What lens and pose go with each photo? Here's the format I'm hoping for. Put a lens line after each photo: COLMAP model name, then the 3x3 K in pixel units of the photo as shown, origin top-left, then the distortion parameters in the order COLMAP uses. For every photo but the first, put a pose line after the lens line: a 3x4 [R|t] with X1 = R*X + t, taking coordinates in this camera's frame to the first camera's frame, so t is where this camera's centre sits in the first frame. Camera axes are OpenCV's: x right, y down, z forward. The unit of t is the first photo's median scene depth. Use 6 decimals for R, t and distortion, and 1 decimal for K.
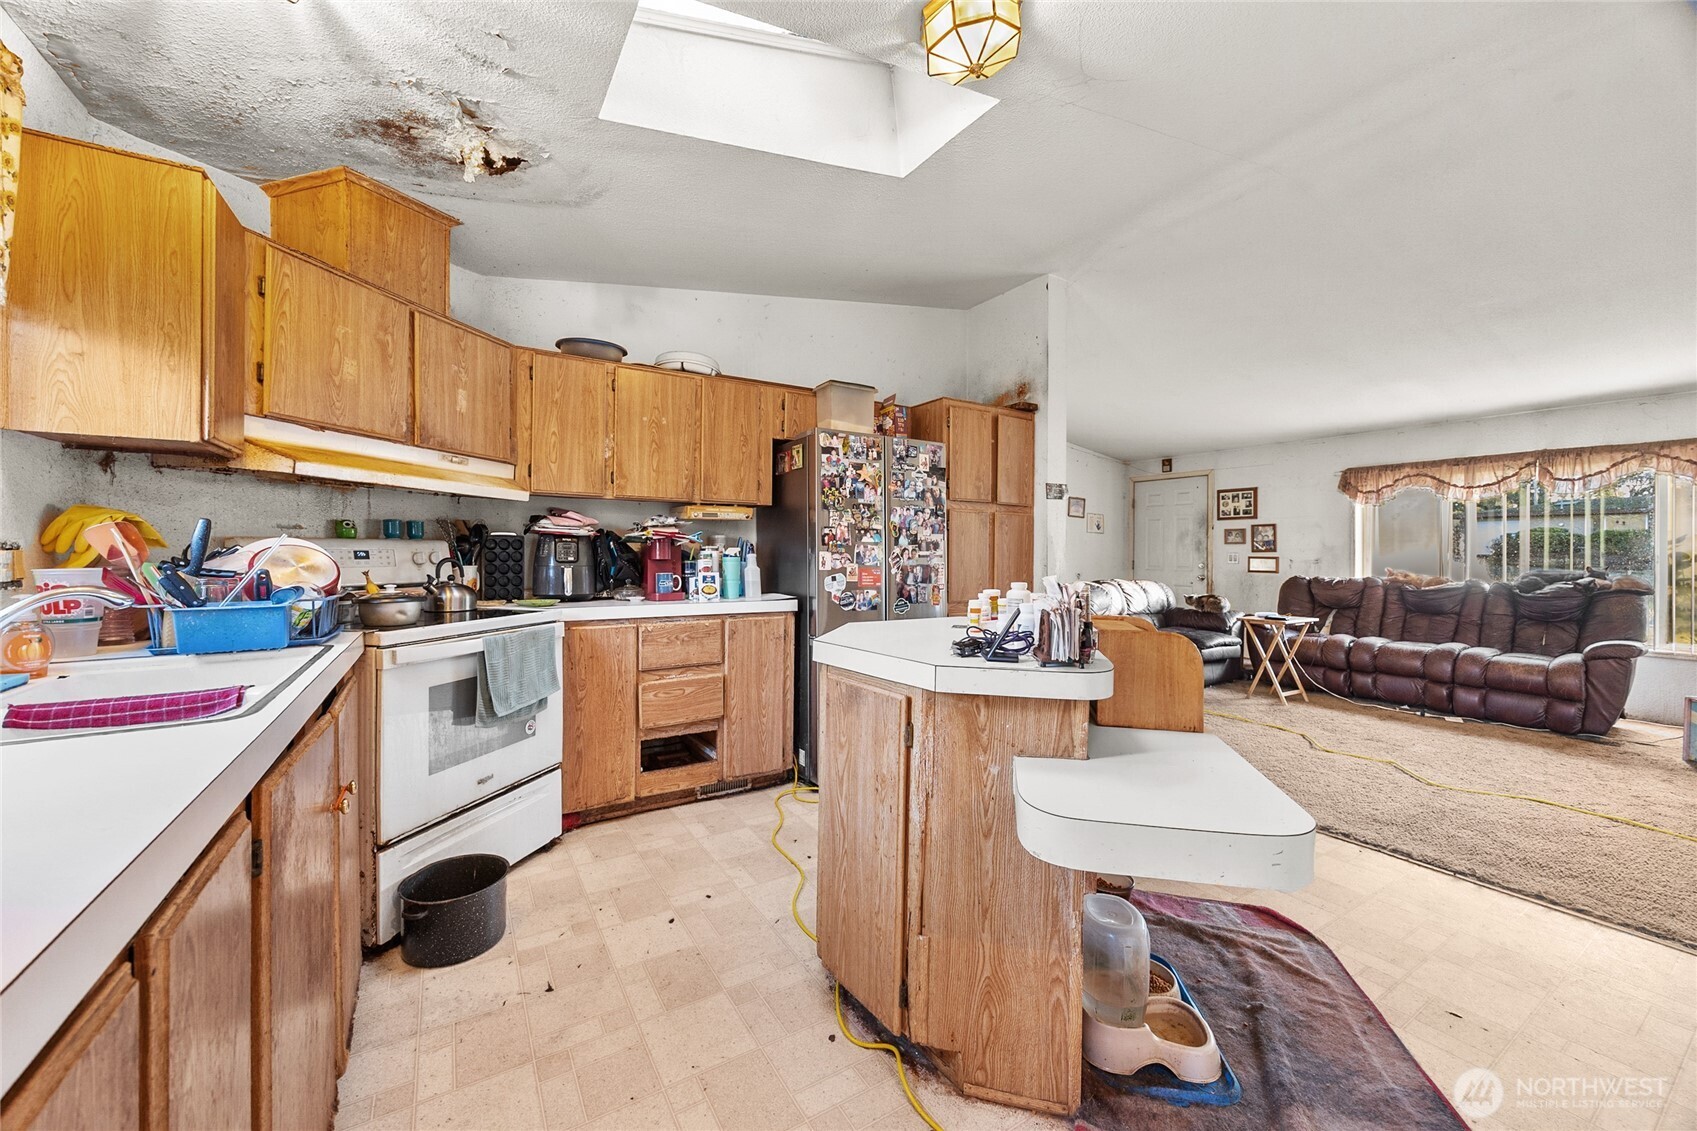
lens RADIAL K [[648.5, 0, 841.4], [0, 648.5, 551.4], [0, 0, 1]] dist [-0.003515, -0.000256]
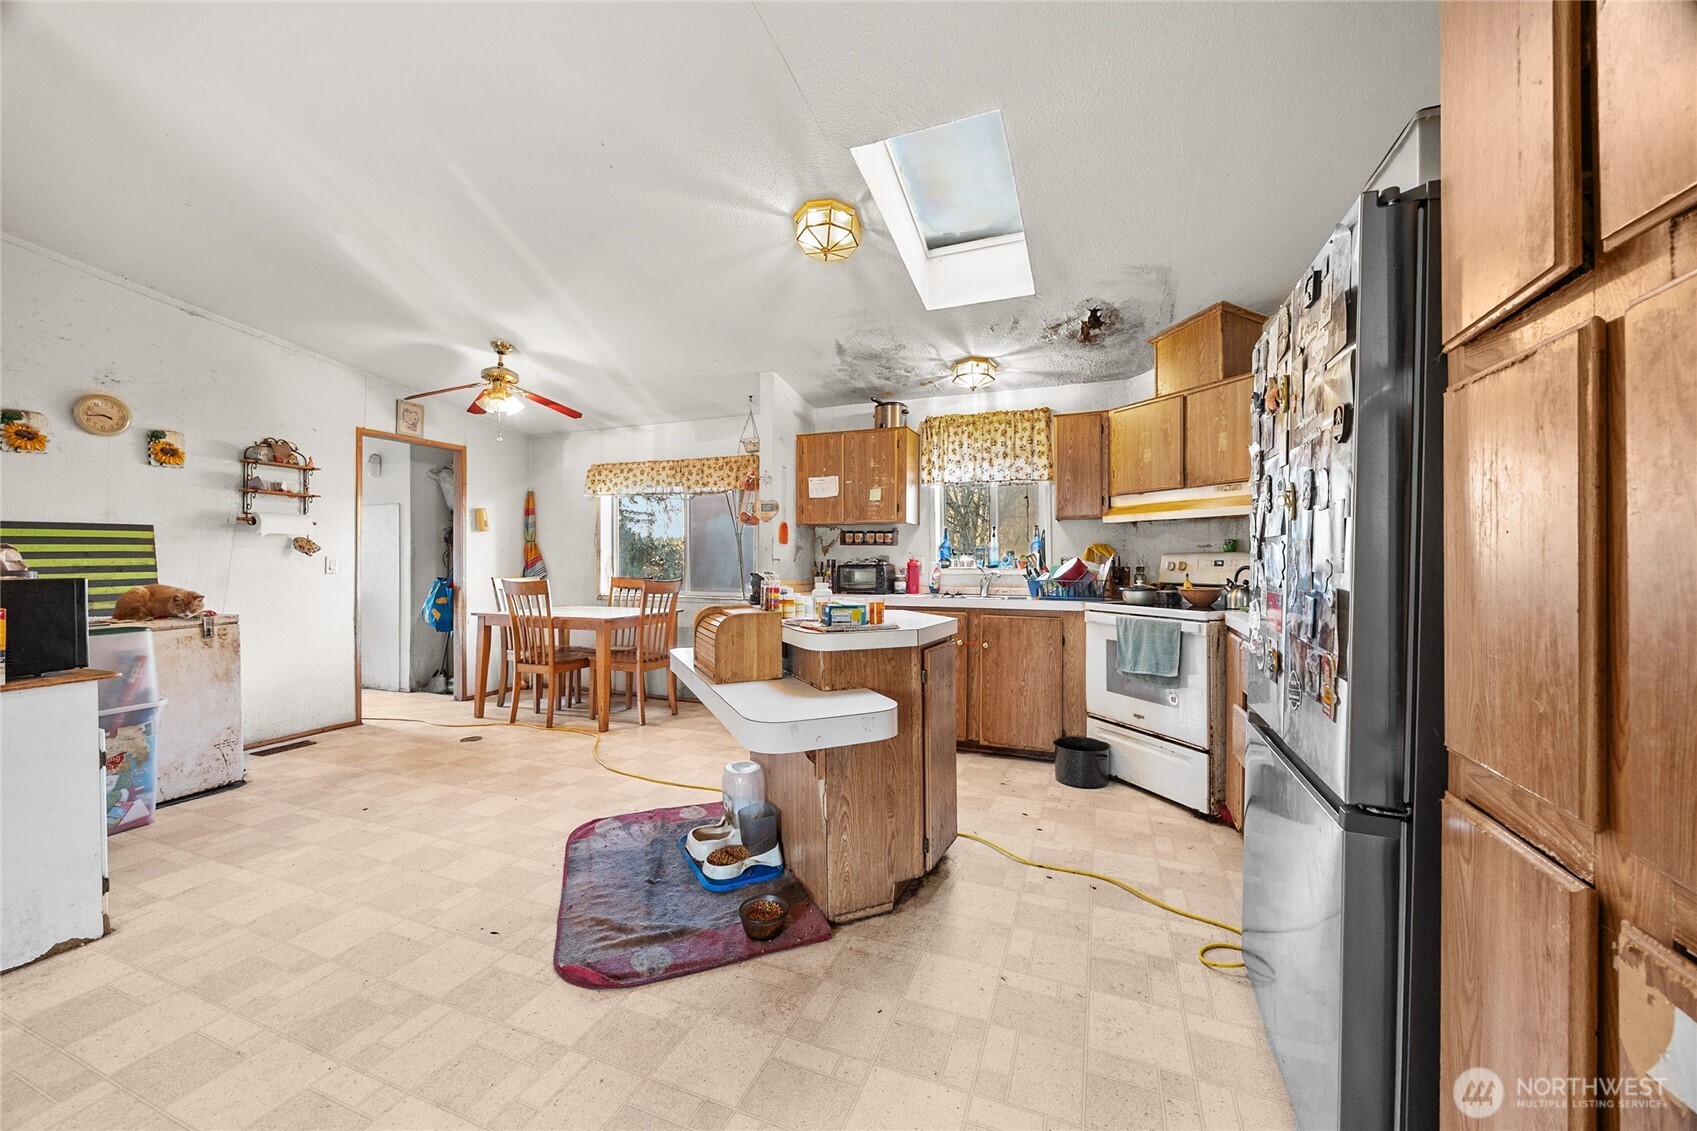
lens RADIAL K [[648.5, 0, 844.6], [0, 648.5, 556.3], [0, 0, 1]] dist [-0.003515, -0.000256]
pose [[-0.803994, -0.008660, -0.594574, 0.405154], [-0.003573, 0.999946, -0.009734, 0.003543], [0.594627, -0.005702, -0.803982, 0.842091]]
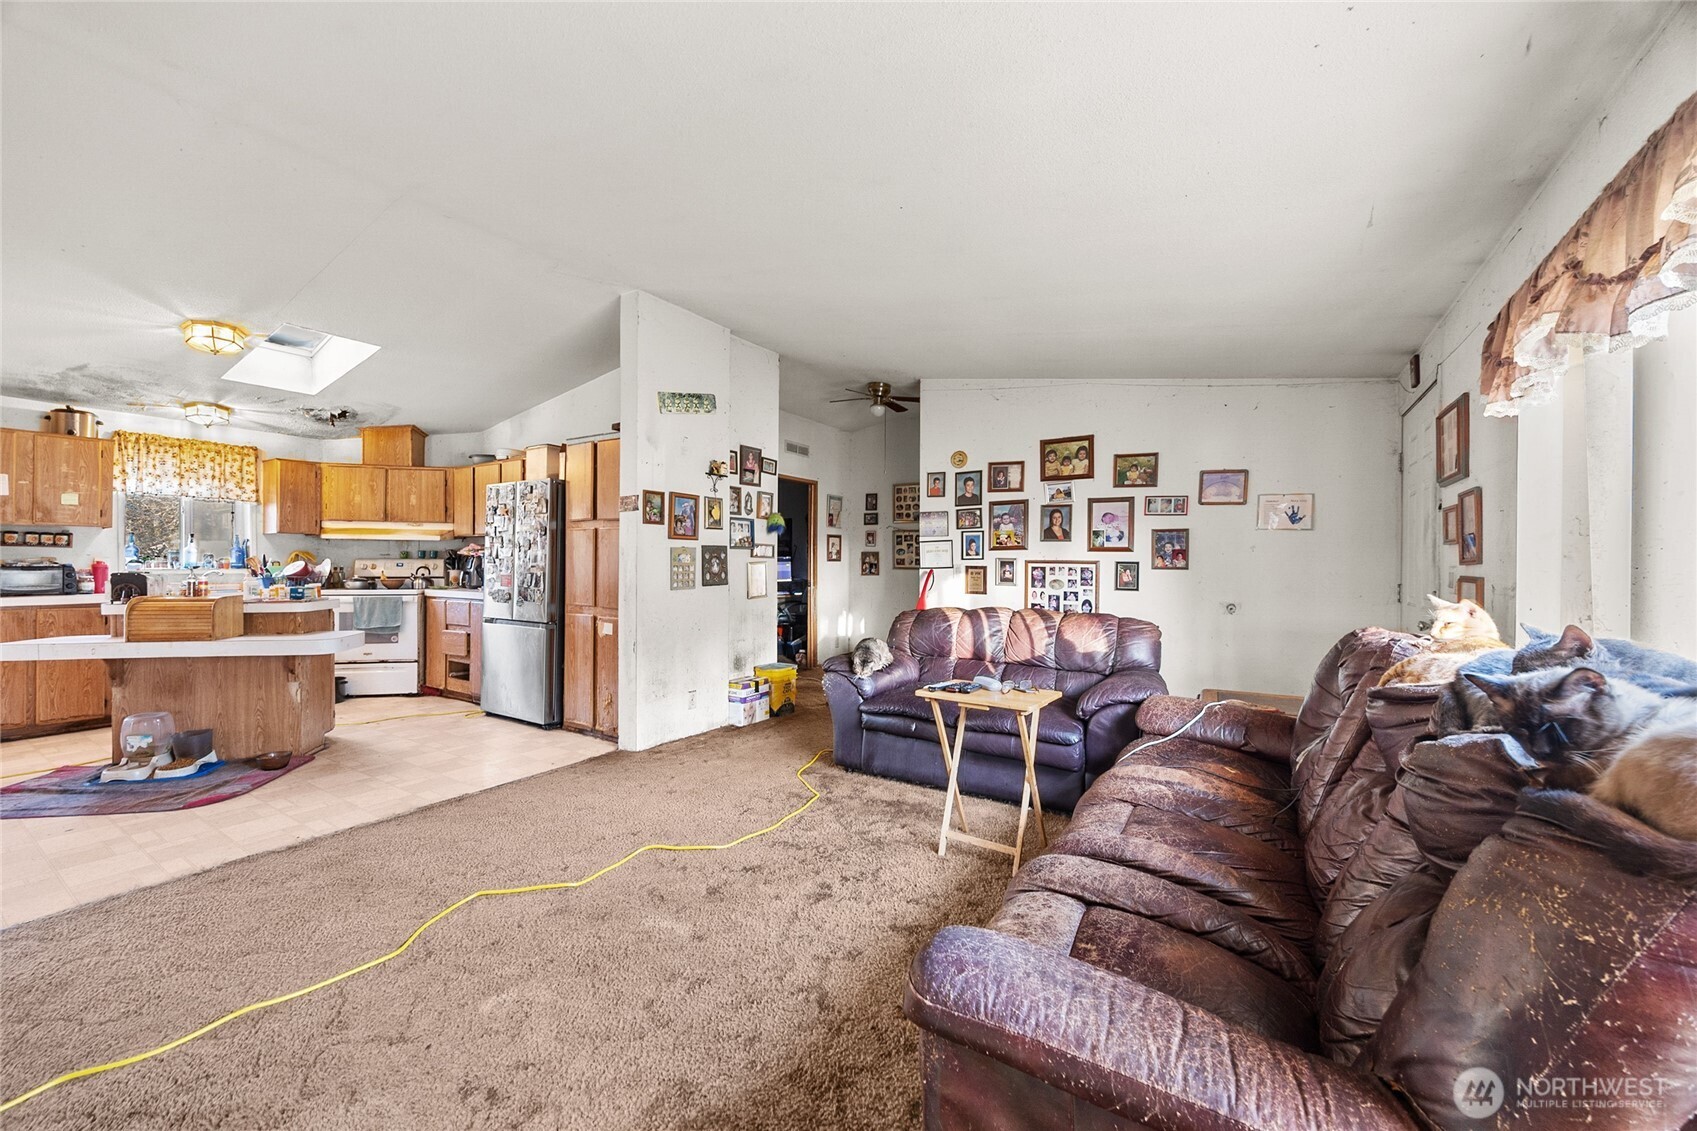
lens RADIAL K [[648.5, 0, 845.0], [0, 648.5, 567.0], [0, 0, 1]] dist [-0.003515, -0.000256]
pose [[0.437875, 0.001727, -0.899034, 1.195685], [-0.002381, 0.999997, 0.000761, 0.004203], [0.899033, 0.001808, 0.437878, 0.739165]]
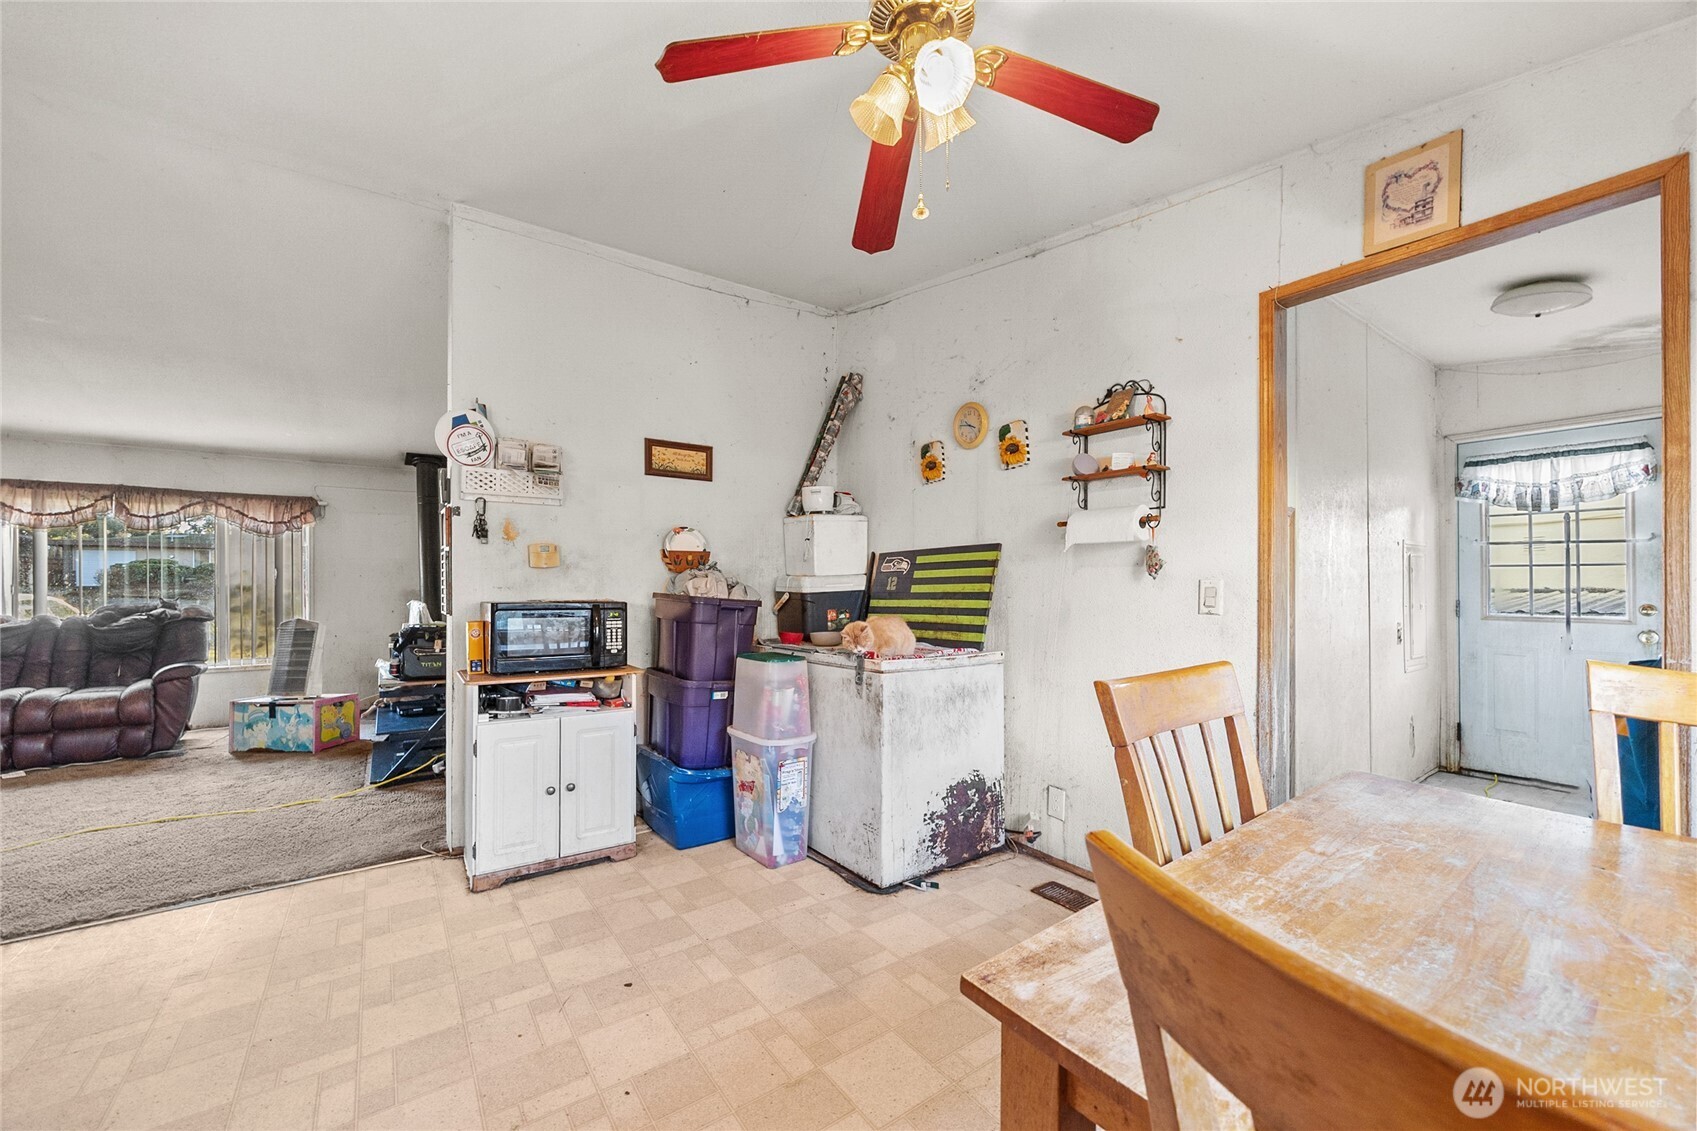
lens RADIAL K [[648.5, 0, 839.2], [0, 648.5, 583.9], [0, 0, 1]] dist [-0.003515, -0.000256]
pose [[-0.068830, -0.004559, 0.997618, -0.010012], [0.003228, 0.999983, 0.004792, -0.002169], [-0.997623, 0.003551, -0.068814, -0.067822]]
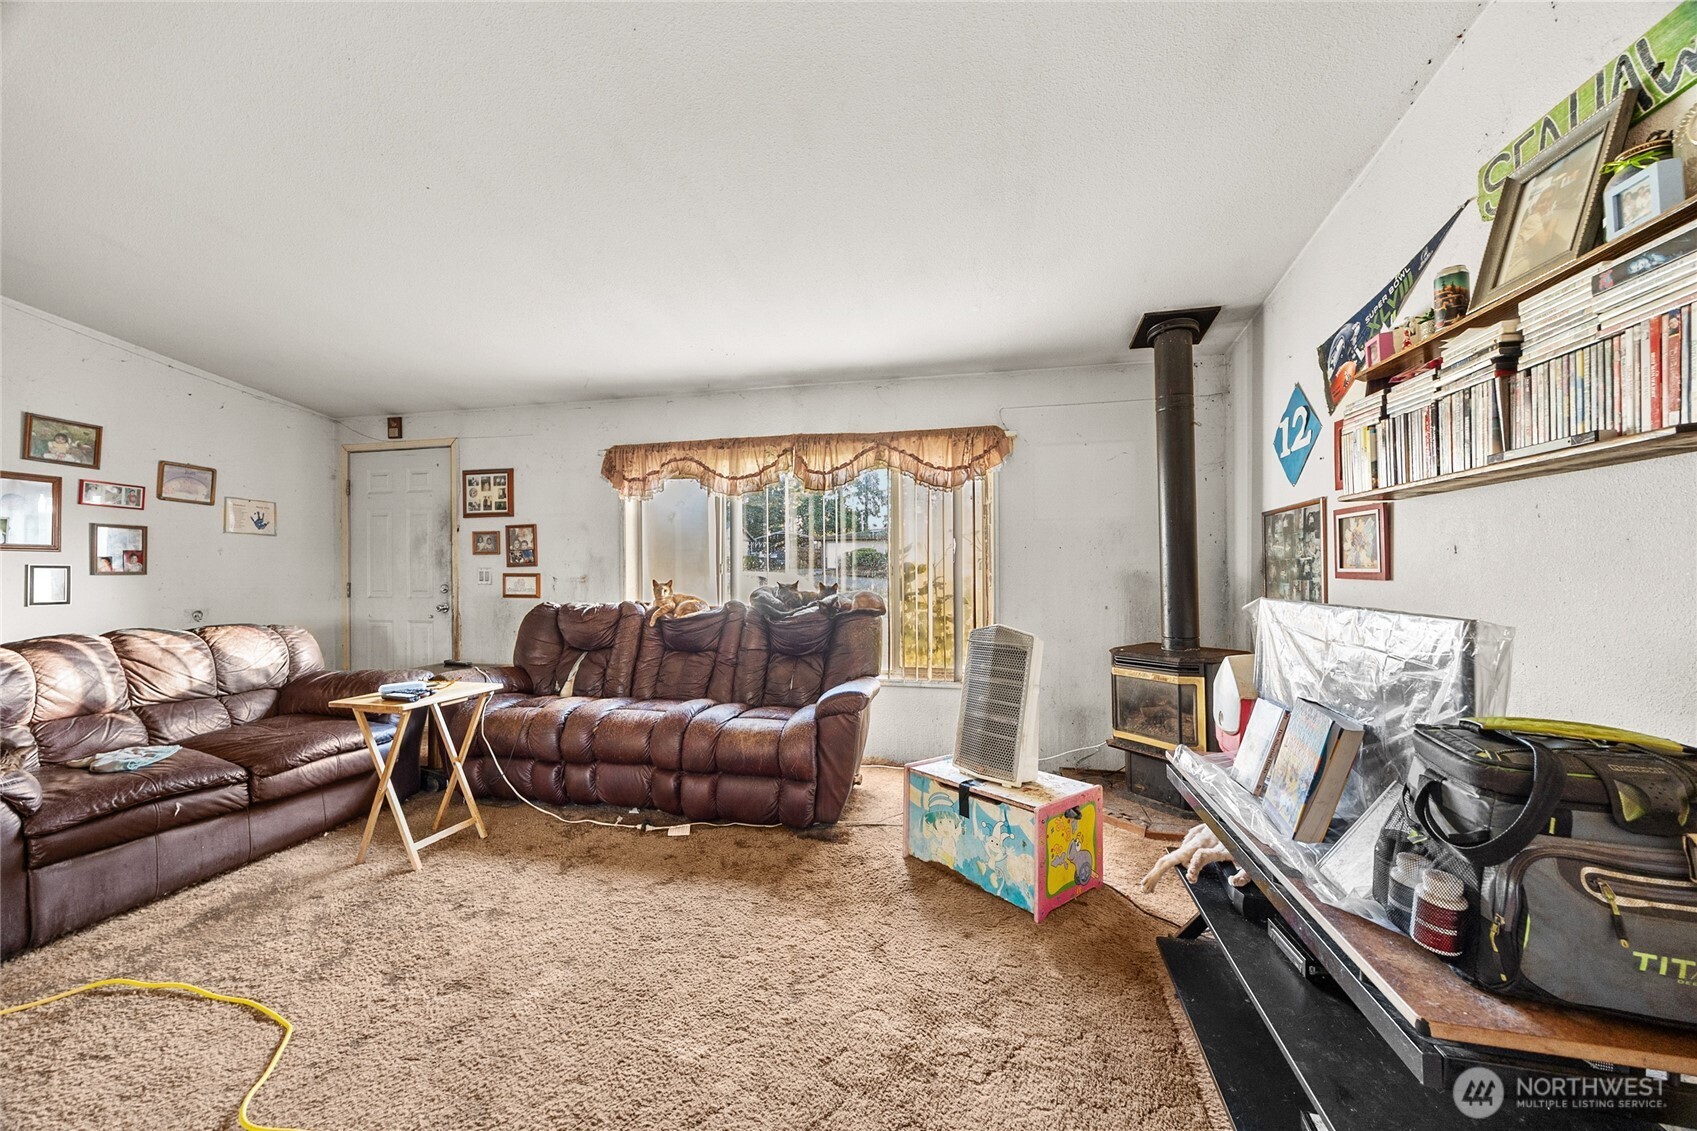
lens RADIAL K [[648.5, 0, 846.0], [0, 648.5, 563.7], [0, 0, 1]] dist [-0.003515, -0.000256]
pose [[0.702137, -0.005576, 0.712020, 0.595271], [0.009565, 0.999953, -0.001601, 0.003669], [-0.711978, 0.007935, 0.702157, 0.426576]]
